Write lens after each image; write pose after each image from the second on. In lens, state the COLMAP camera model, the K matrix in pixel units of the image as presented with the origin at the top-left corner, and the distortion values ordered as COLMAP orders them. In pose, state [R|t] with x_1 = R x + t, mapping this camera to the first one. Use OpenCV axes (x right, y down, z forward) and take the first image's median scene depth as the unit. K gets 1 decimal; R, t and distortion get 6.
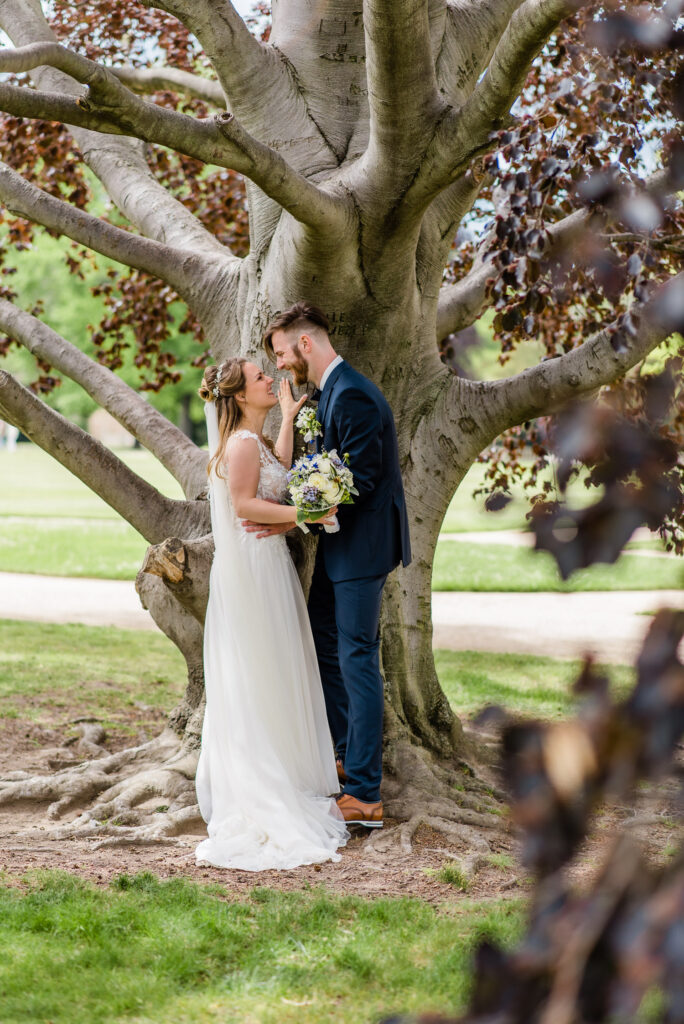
lens RADIAL K [[2524.3, 0, 348.0], [0, 2524.3, 520.3], [0, 0, 1]] dist [0.022747, 0.000000]
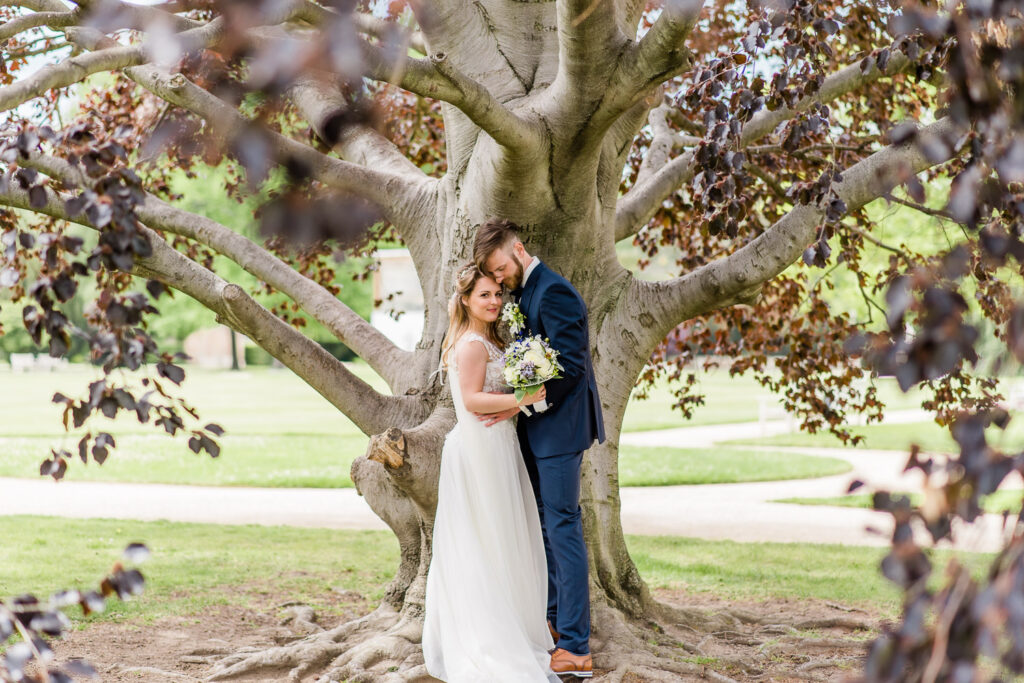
lens RADIAL K [[2524.3, 0, 518.0], [0, 2524.3, 347.0], [0, 0, 1]] dist [0.022747, 0.000000]
pose [[0.998953, -0.032593, 0.032094, -0.047333], [0.033692, 0.998843, -0.034323, 0.011101], [-0.030938, 0.035369, 0.998895, -0.122934]]
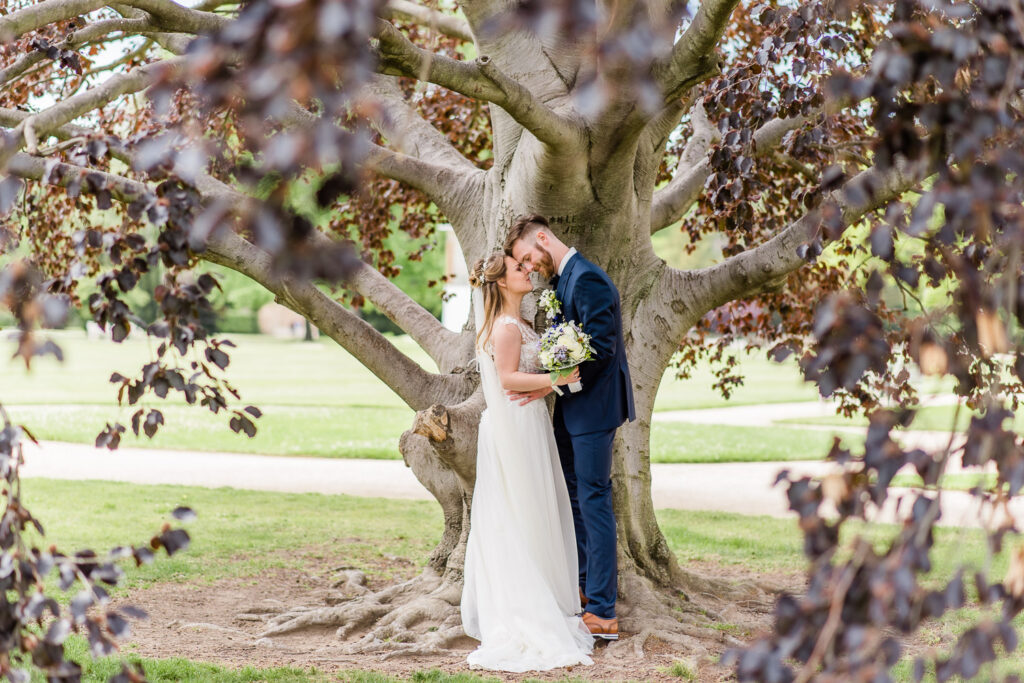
lens RADIAL K [[2524.3, 0, 531.8], [0, 2524.3, 336.4], [0, 0, 1]] dist [0.022747, 0.000000]
pose [[0.999838, -0.016156, 0.007957, -0.032540], [0.016380, 0.999447, -0.028933, 0.009915], [-0.007485, 0.029058, 0.999550, -0.198570]]
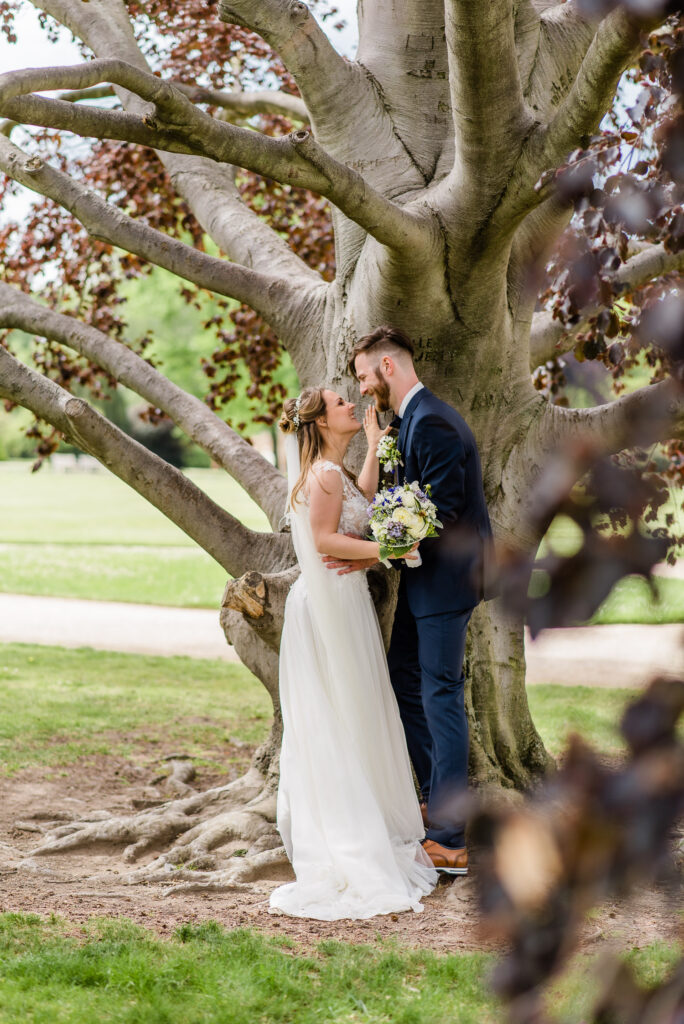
lens RADIAL K [[2524.3, 0, 337.8], [0, 2524.3, 517.7], [0, 0, 1]] dist [0.022747, 0.000000]
pose [[0.998190, 0.000426, -0.060131, 0.020587], [-0.001171, 0.999923, -0.012348, -0.001736], [0.060121, 0.012396, 0.998114, 0.036372]]
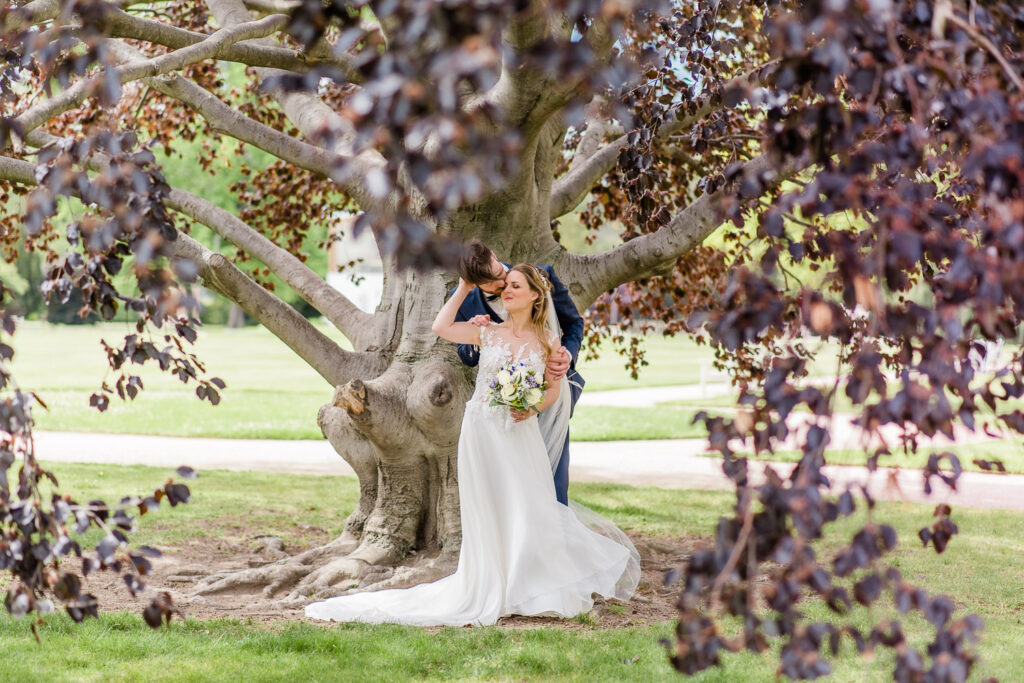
lens RADIAL K [[2524.3, 0, 519.0], [0, 2524.3, 345.5], [0, 0, 1]] dist [0.022747, 0.000000]
pose [[0.998487, -0.021803, 0.050481, -0.049100], [0.022808, 0.999551, -0.019434, 0.016236], [-0.050035, 0.020556, 0.998536, -0.297281]]
